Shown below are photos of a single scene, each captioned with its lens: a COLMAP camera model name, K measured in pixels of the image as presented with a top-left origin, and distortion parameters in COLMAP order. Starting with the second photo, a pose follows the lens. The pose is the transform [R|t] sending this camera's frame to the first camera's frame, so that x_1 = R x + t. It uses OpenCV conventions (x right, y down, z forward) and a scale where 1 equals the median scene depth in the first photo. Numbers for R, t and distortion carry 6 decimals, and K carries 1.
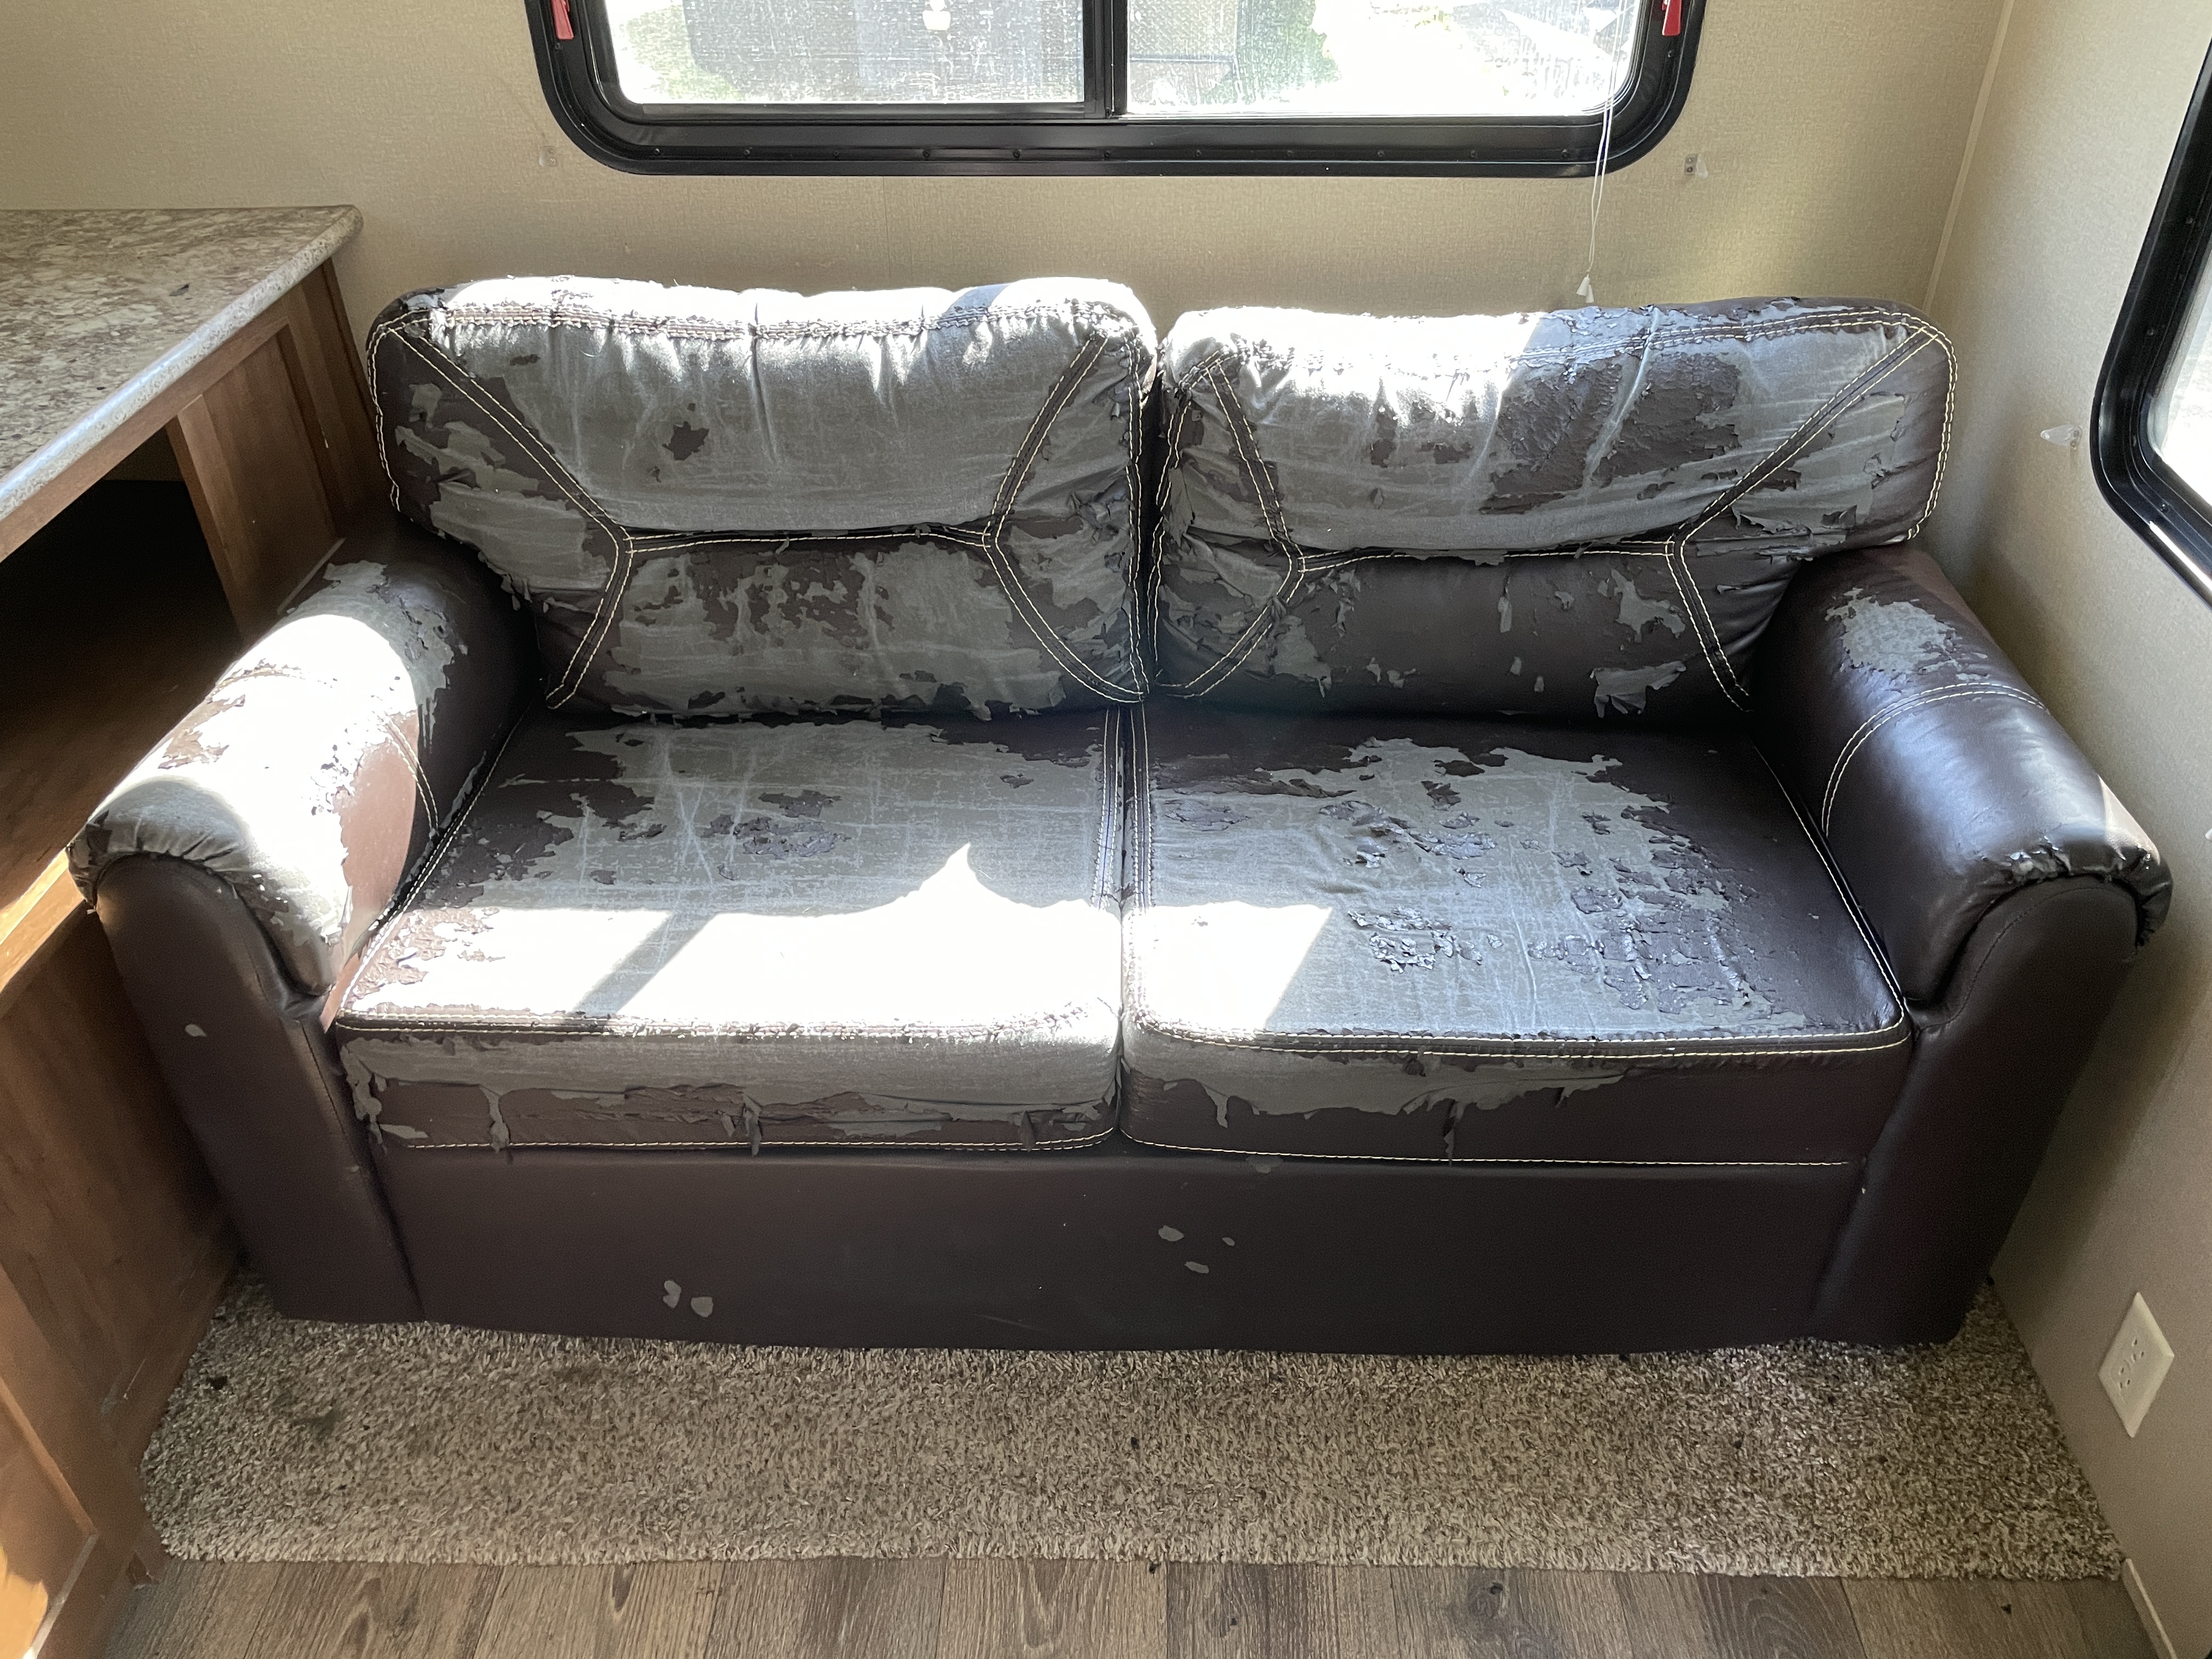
lens RADIAL K [[1691.3, 0, 1106.0], [0, 1691.3, 829.5], [0, 0, 1]] dist [0.101685, -0.111129]
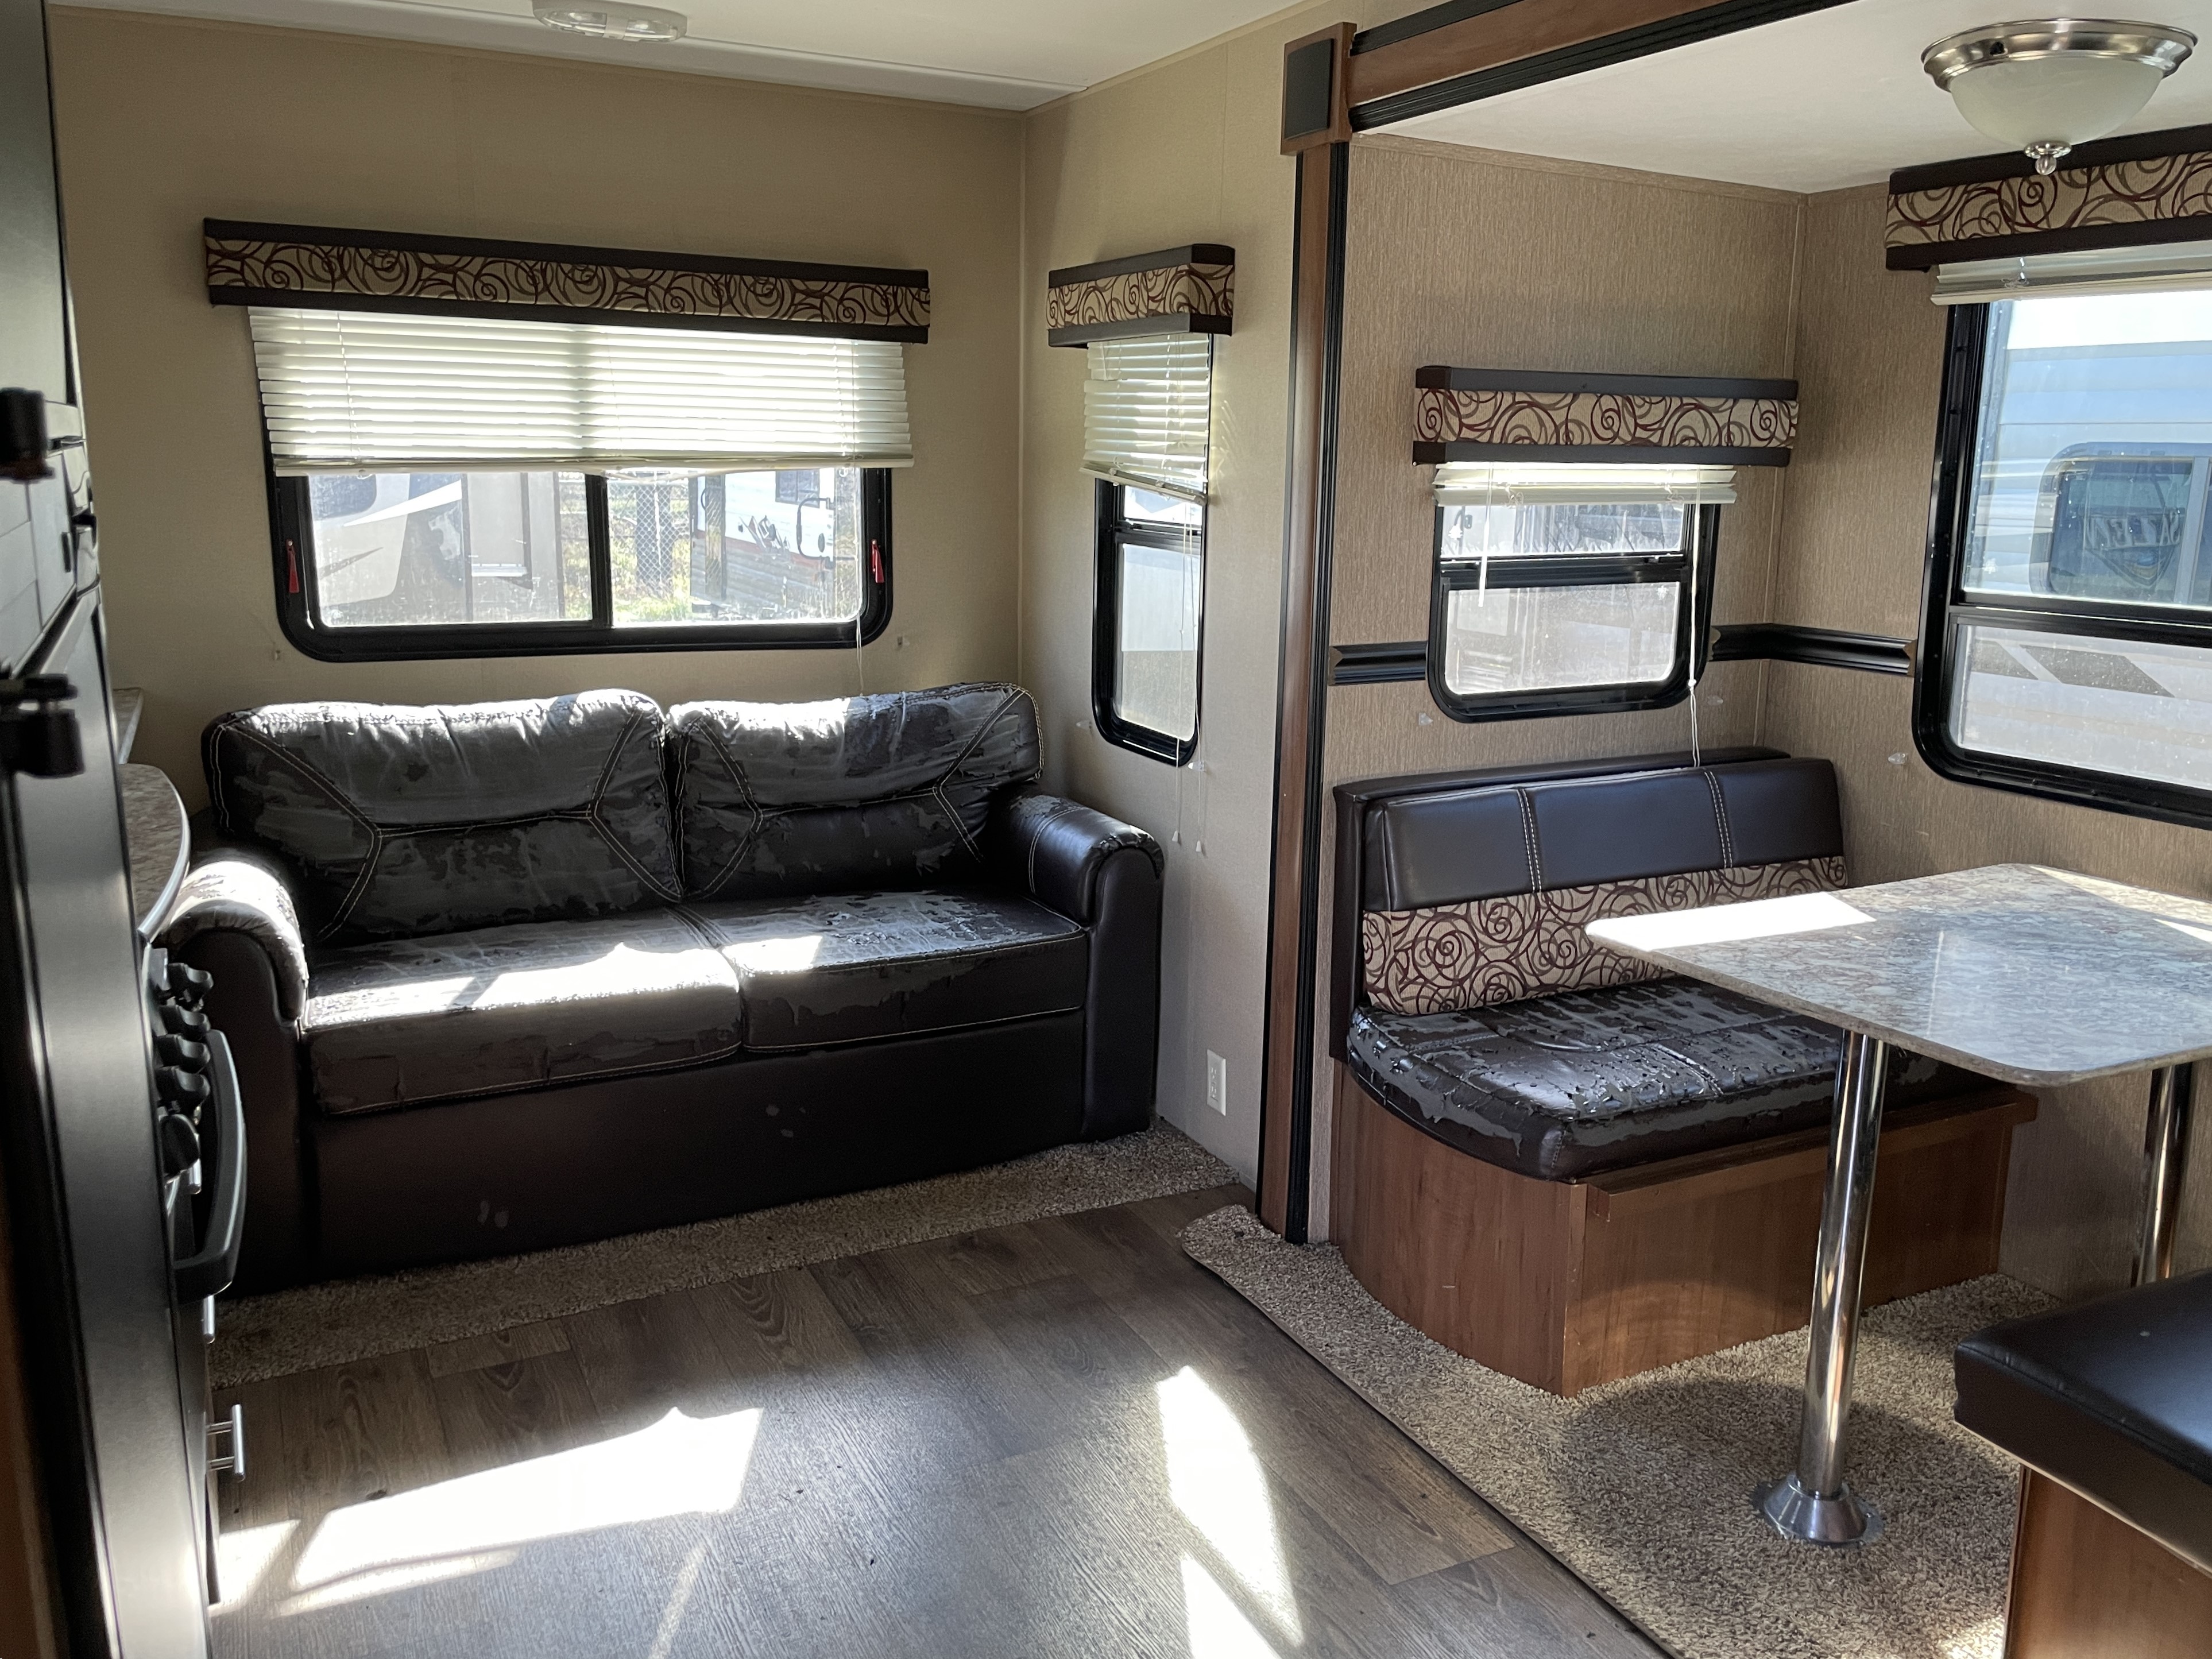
lens RADIAL K [[1727.5, 0, 1106.0], [0, 1727.5, 829.5], [0, 0, 1]] dist [0.058198, -0.003017]
pose [[0.886075, -0.076848, 0.457127, -0.445375], [0.251389, 0.908210, -0.334602, 0.628574], [-0.389454, 0.411399, 0.824061, -0.780952]]
